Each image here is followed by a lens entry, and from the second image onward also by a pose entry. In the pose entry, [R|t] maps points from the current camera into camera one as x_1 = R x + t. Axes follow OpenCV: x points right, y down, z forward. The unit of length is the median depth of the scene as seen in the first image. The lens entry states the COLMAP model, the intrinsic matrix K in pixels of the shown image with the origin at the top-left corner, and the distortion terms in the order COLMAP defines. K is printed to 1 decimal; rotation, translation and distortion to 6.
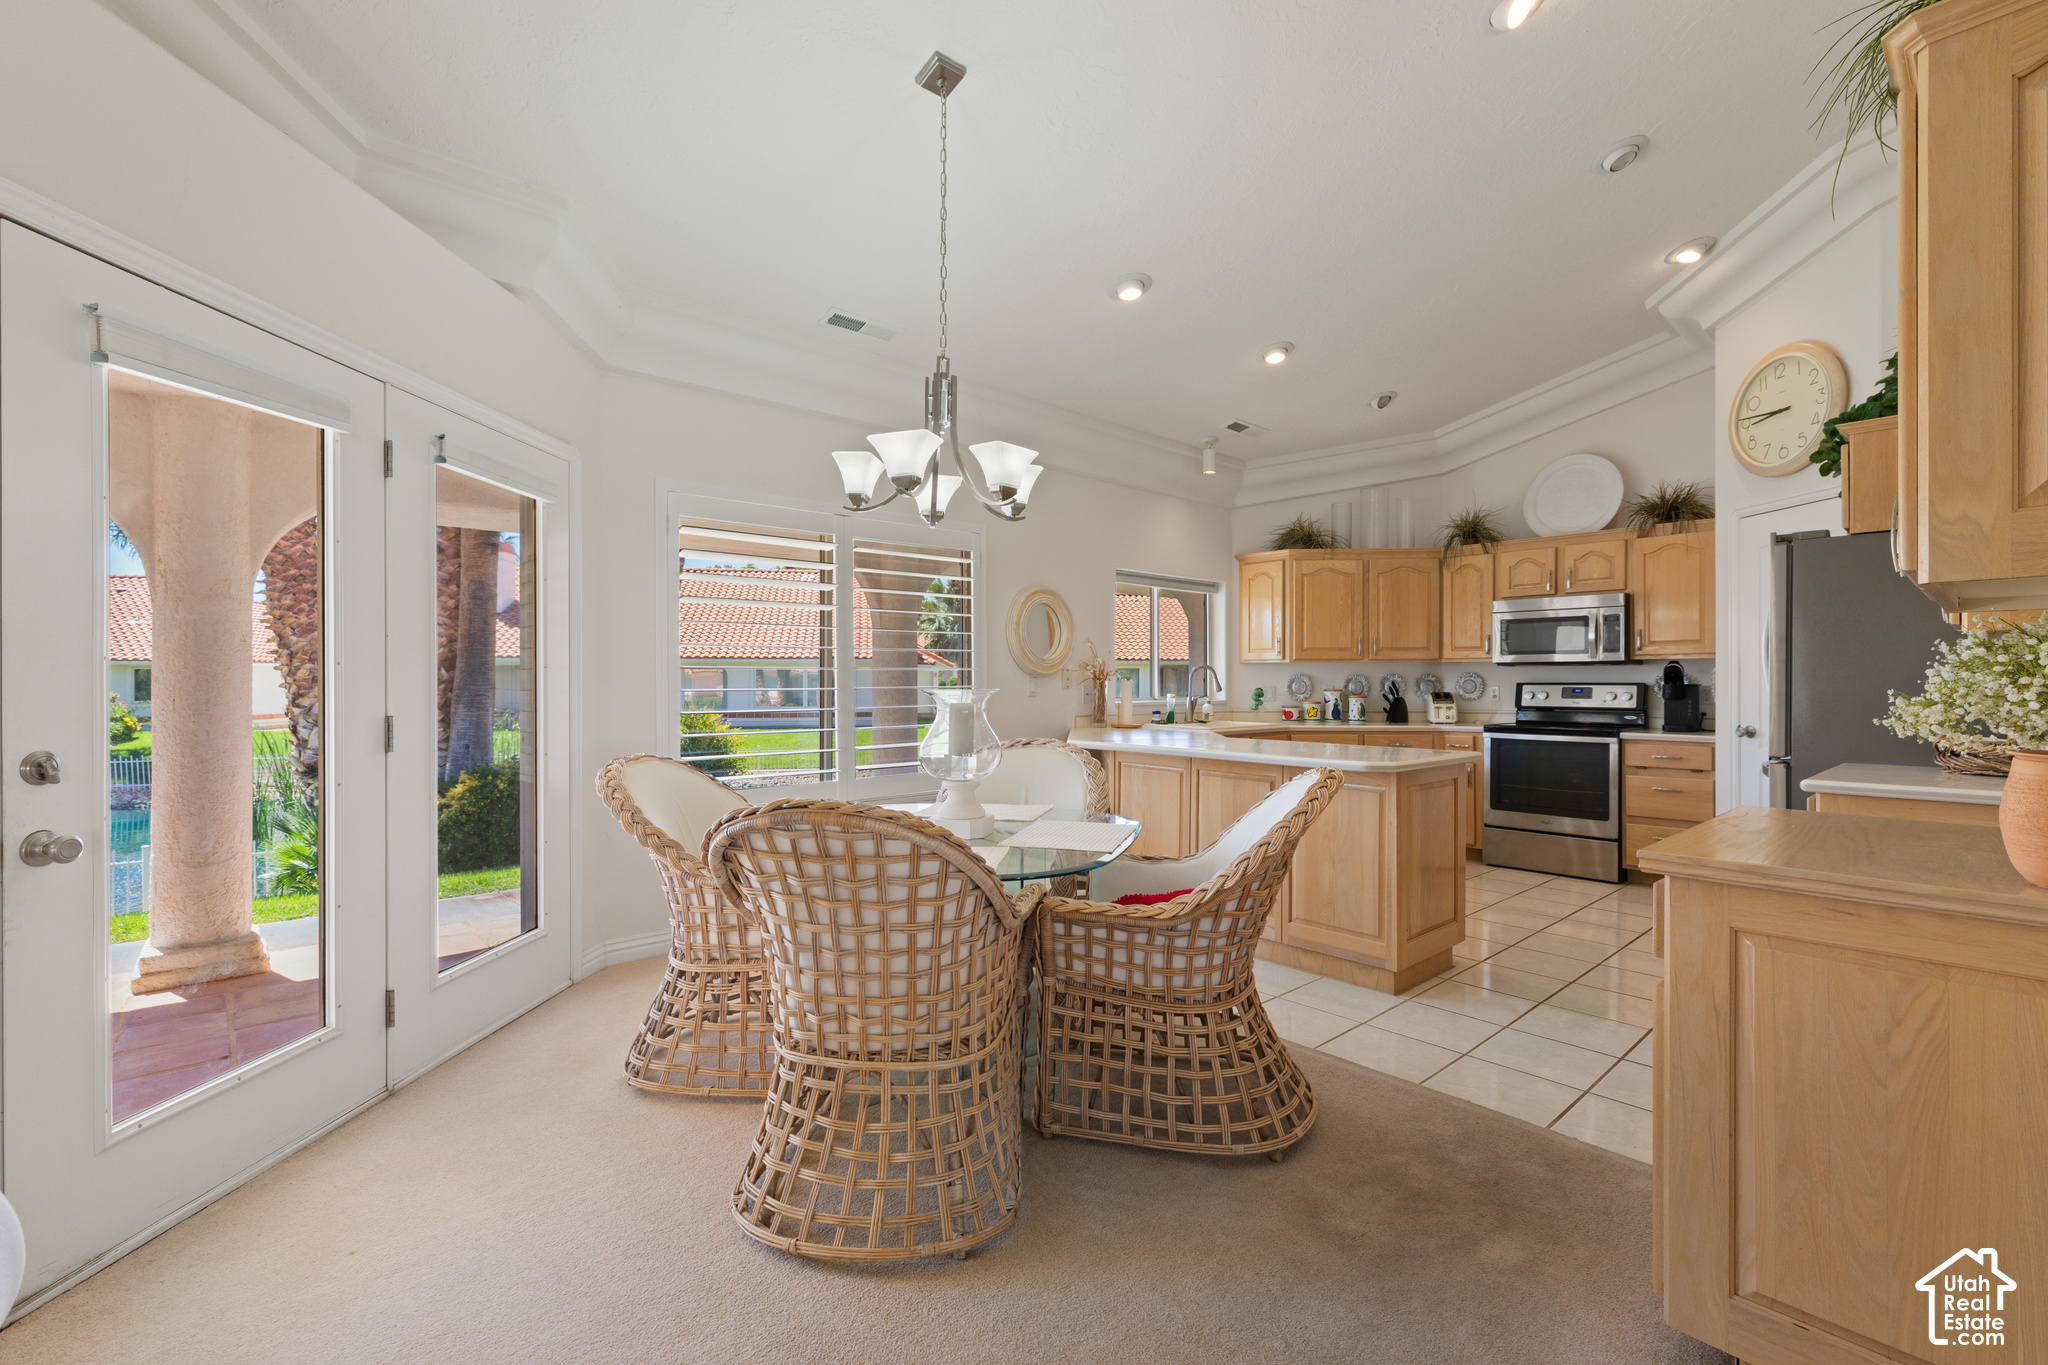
lens RADIAL K [[887.2, 0, 1024.6], [0, 887.2, 680.8], [0, 0, 1]] dist [-0.002078, 0.002591]
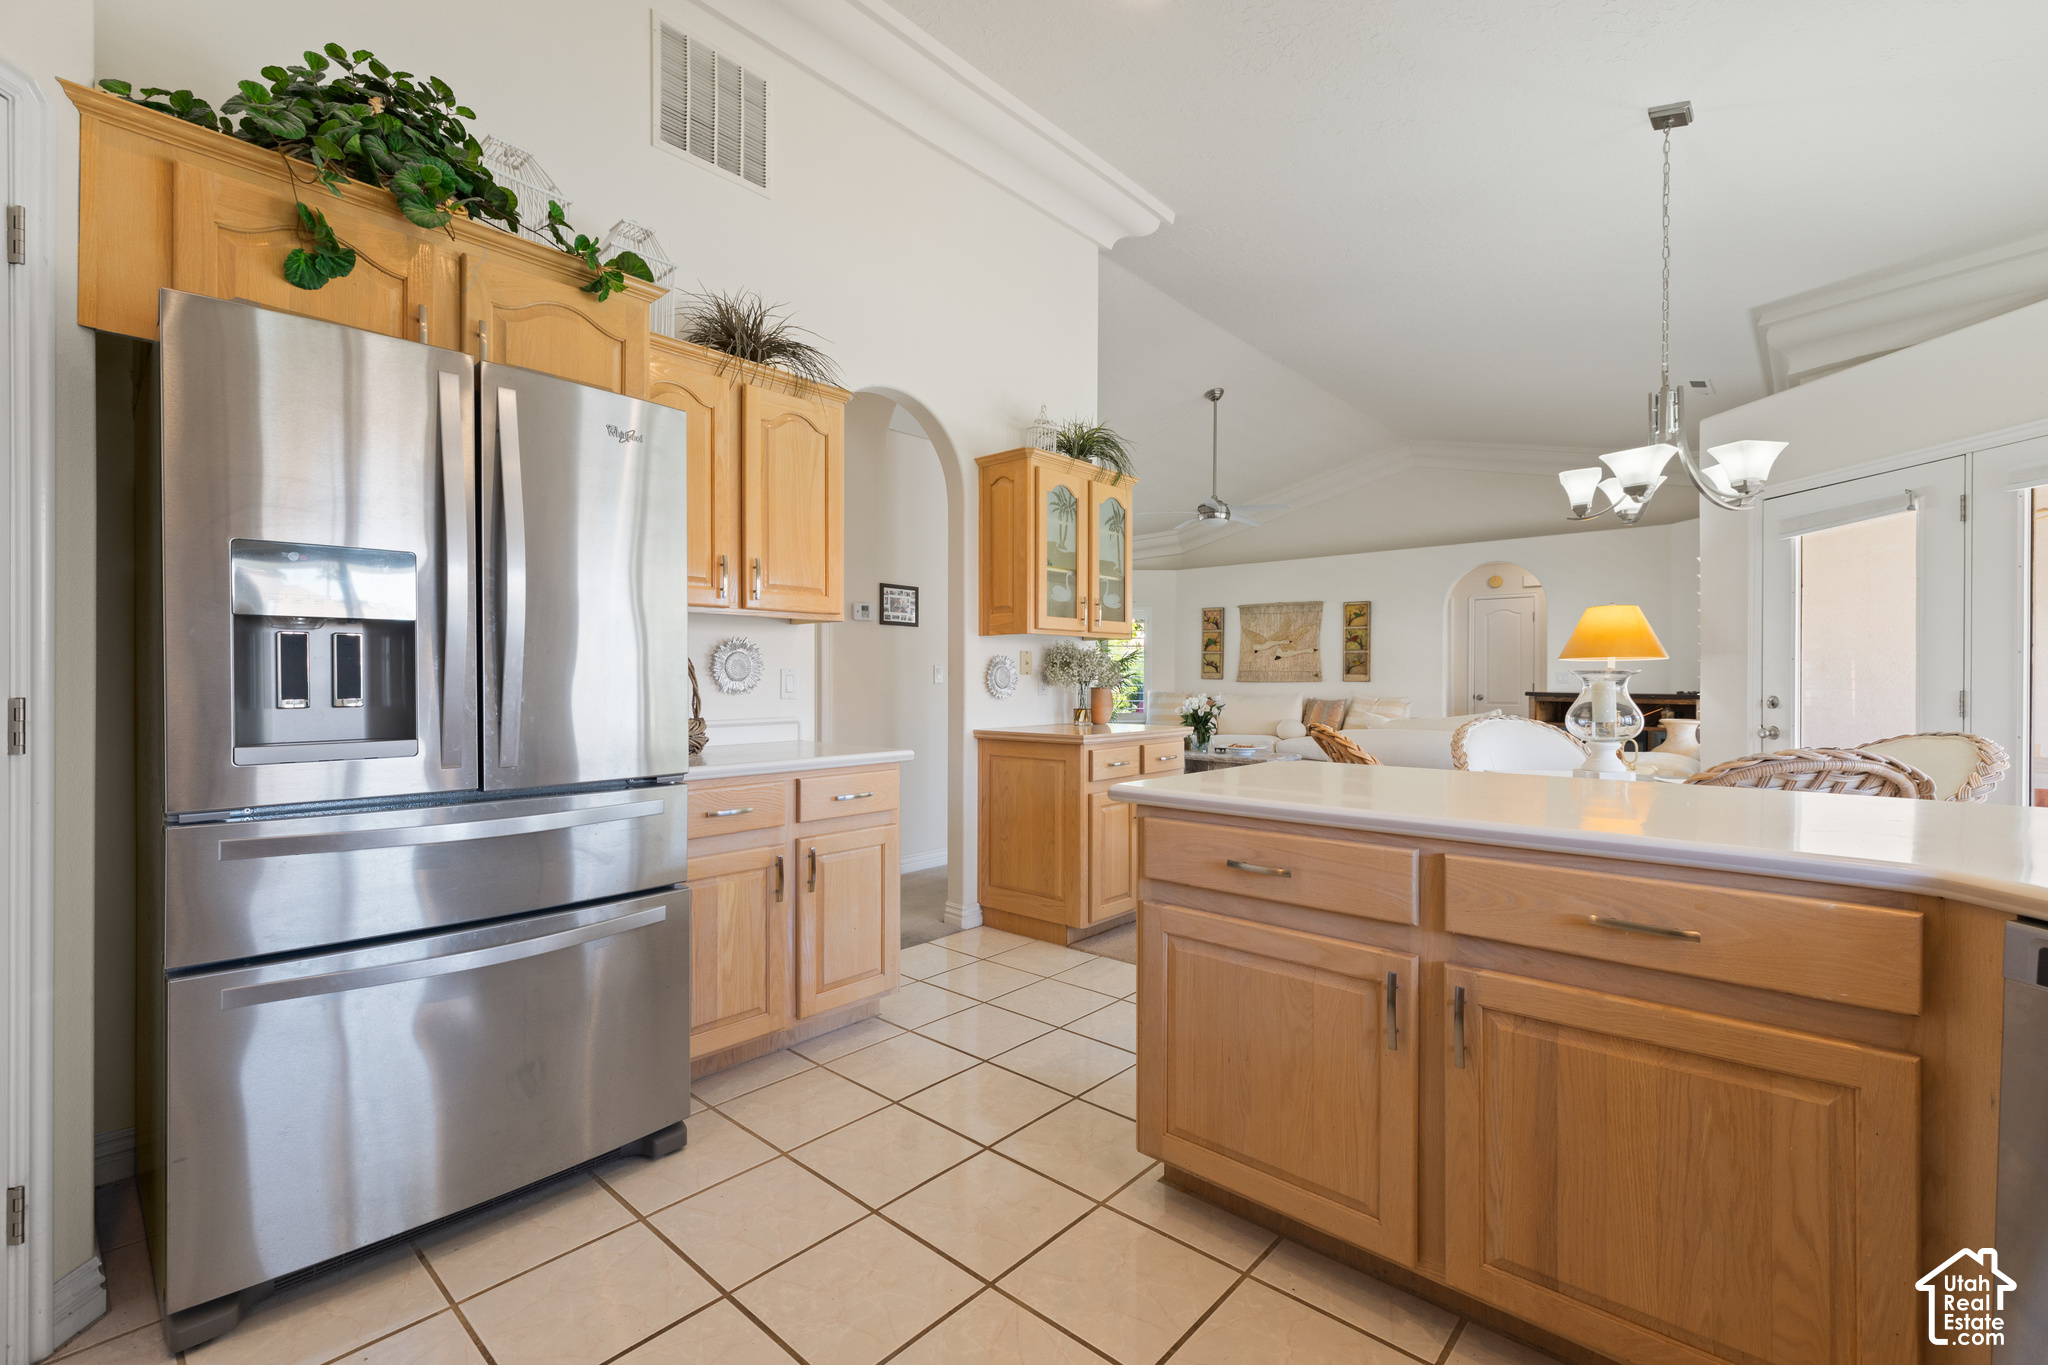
lens RADIAL K [[887.2, 0, 1026.5], [0, 887.2, 686.7], [0, 0, 1]] dist [-0.002078, 0.002591]
pose [[-0.992913, -0.001150, -0.118841, 0.427687], [-0.002064, 0.999969, 0.007568, 0.010965], [0.118829, 0.007760, -0.992884, 1.024596]]
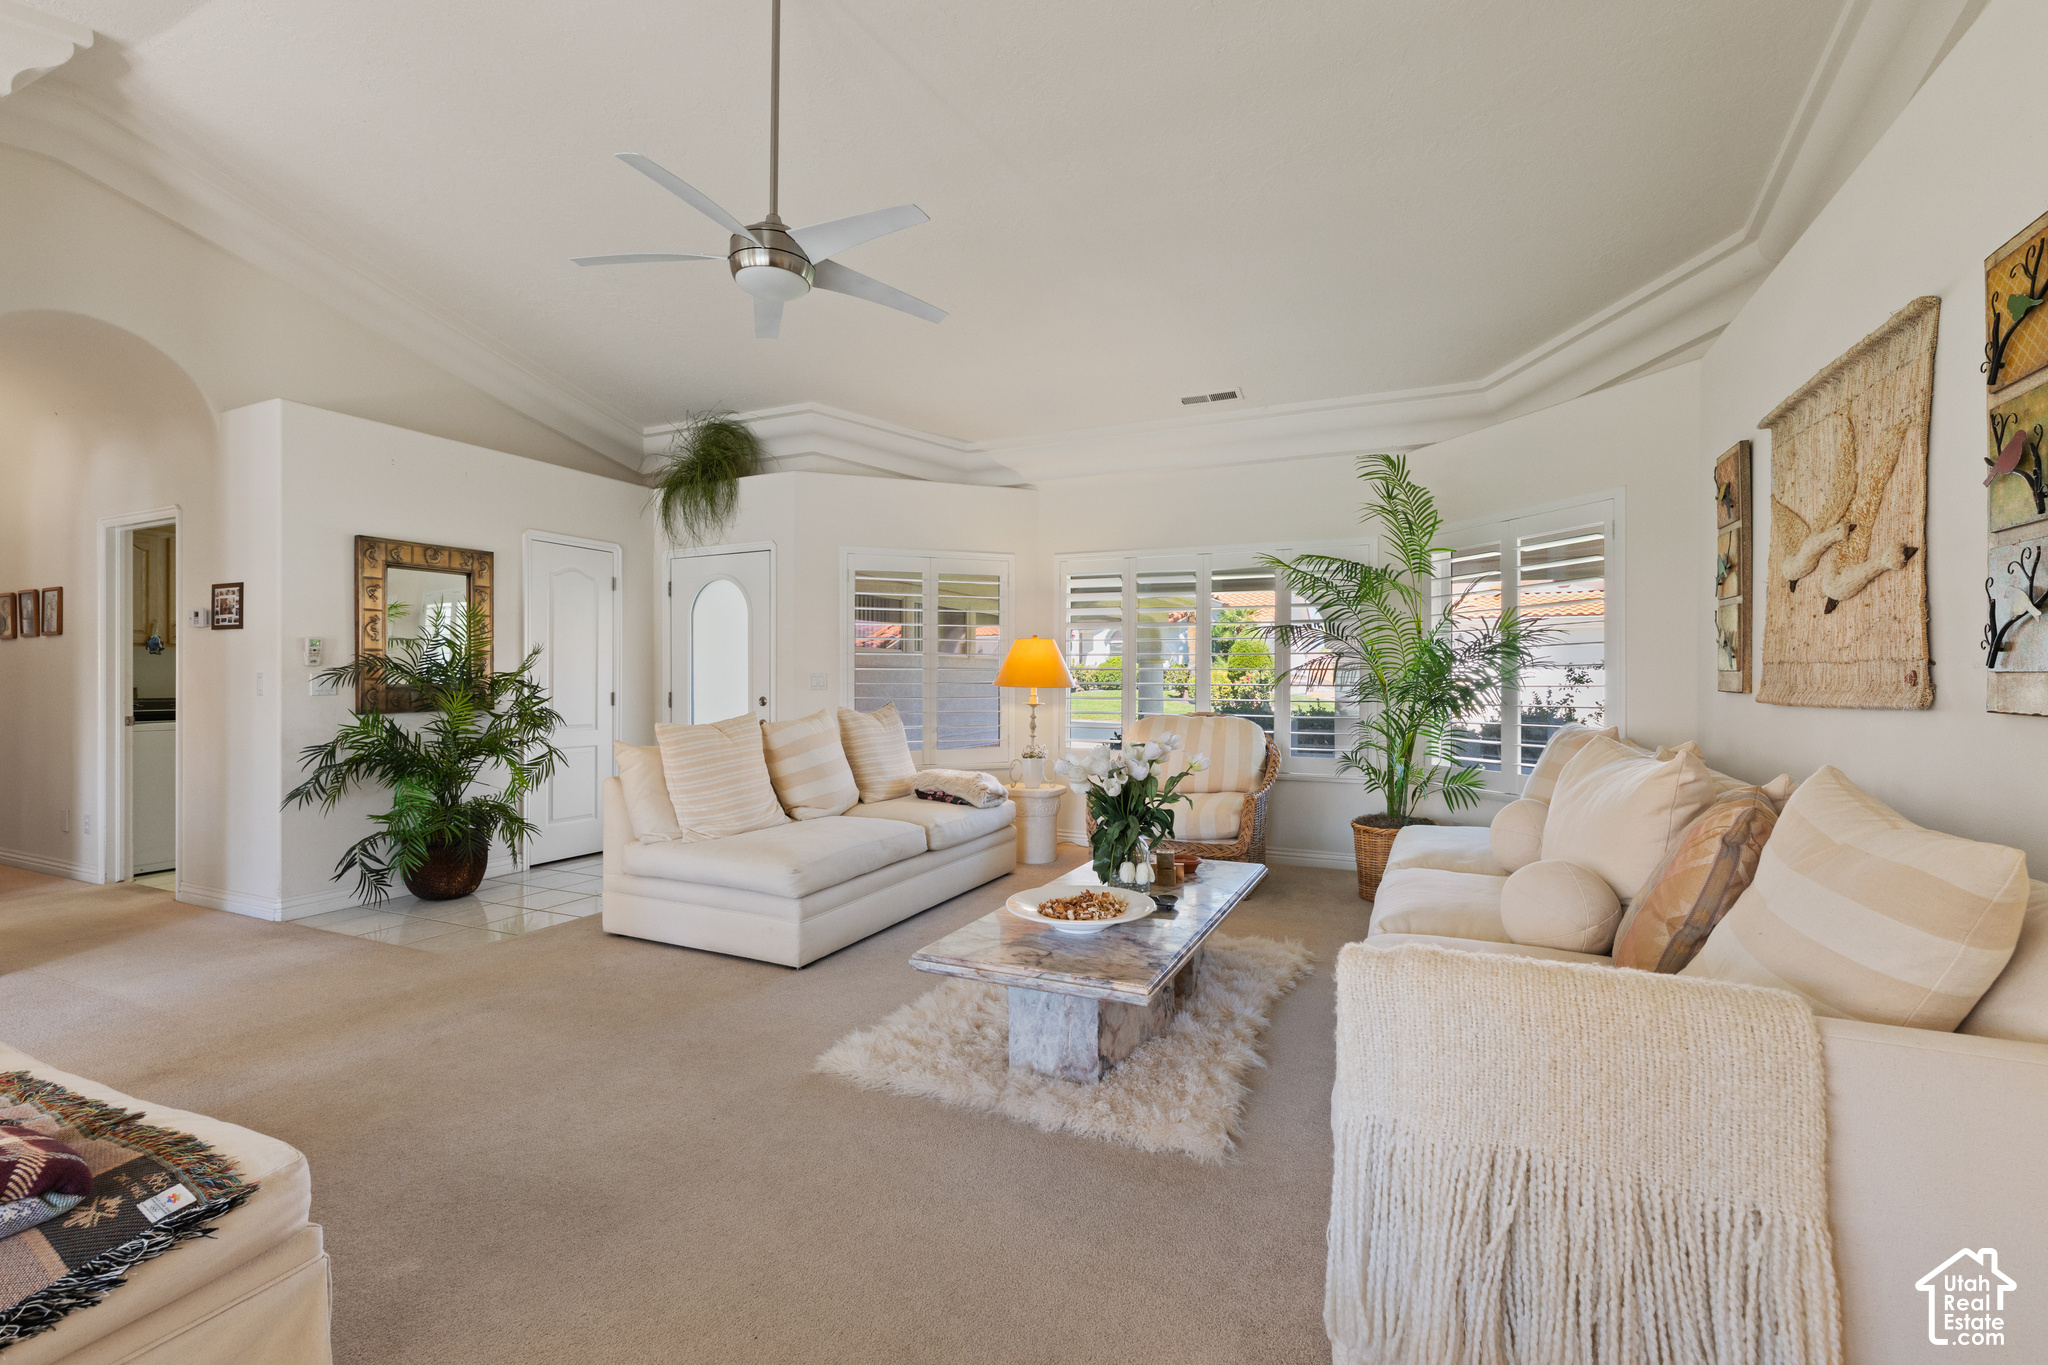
lens RADIAL K [[887.2, 0, 1027.9], [0, 887.2, 679.6], [0, 0, 1]] dist [-0.002078, 0.002591]
pose [[-0.394845, 0.000928, 0.918747, -0.592418], [-0.001448, 0.999998, -0.001633, 0.001240], [-0.918747, -0.001975, -0.394843, -0.268860]]
